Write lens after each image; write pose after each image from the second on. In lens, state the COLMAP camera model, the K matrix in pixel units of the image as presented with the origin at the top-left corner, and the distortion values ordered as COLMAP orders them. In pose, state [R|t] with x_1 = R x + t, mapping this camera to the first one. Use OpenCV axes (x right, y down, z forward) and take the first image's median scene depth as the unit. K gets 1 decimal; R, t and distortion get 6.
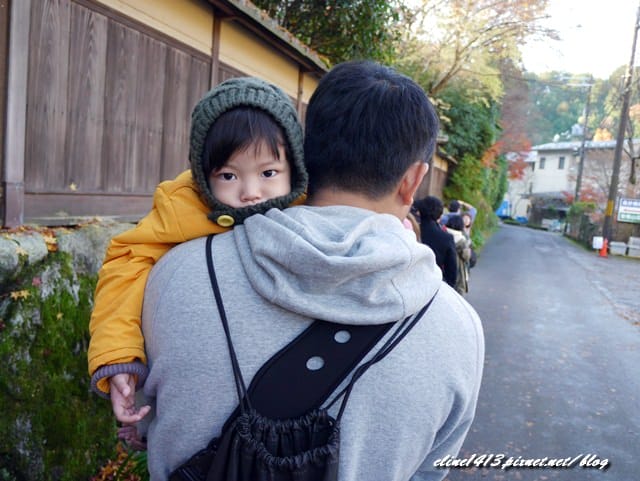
lens RADIAL K [[531.9, 0, 320.0], [0, 531.9, 240.9], [0, 0, 1]] dist [-0.011734, -0.008459]
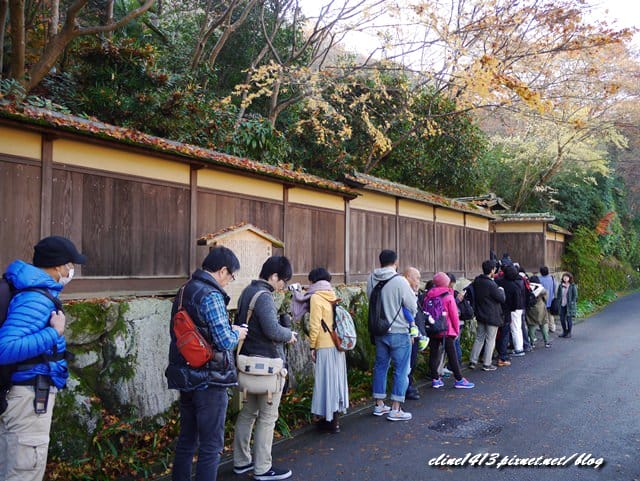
lens RADIAL K [[531.9, 0, 319.5], [0, 531.9, 240.1], [0, 0, 1]] dist [-0.011734, -0.008459]
pose [[0.961911, -0.084684, -0.259914, 0.018258], [0.045298, 0.987040, -0.153948, 0.028034], [0.269583, 0.136311, 0.953281, -0.317167]]
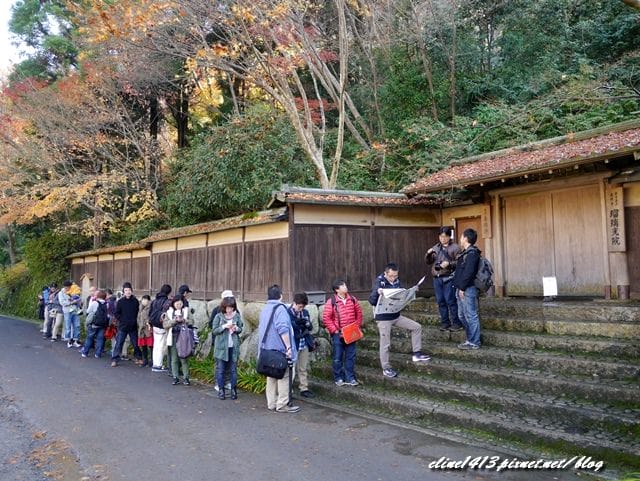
lens RADIAL K [[531.9, 0, 320.2], [0, 531.9, 241.3], [0, 0, 1]] dist [-0.011734, -0.008459]
pose [[-0.496923, -0.149671, -0.854790, 0.516429], [-0.113301, 0.987773, -0.107090, -0.031743], [0.860366, 0.043634, -0.507805, 0.794468]]
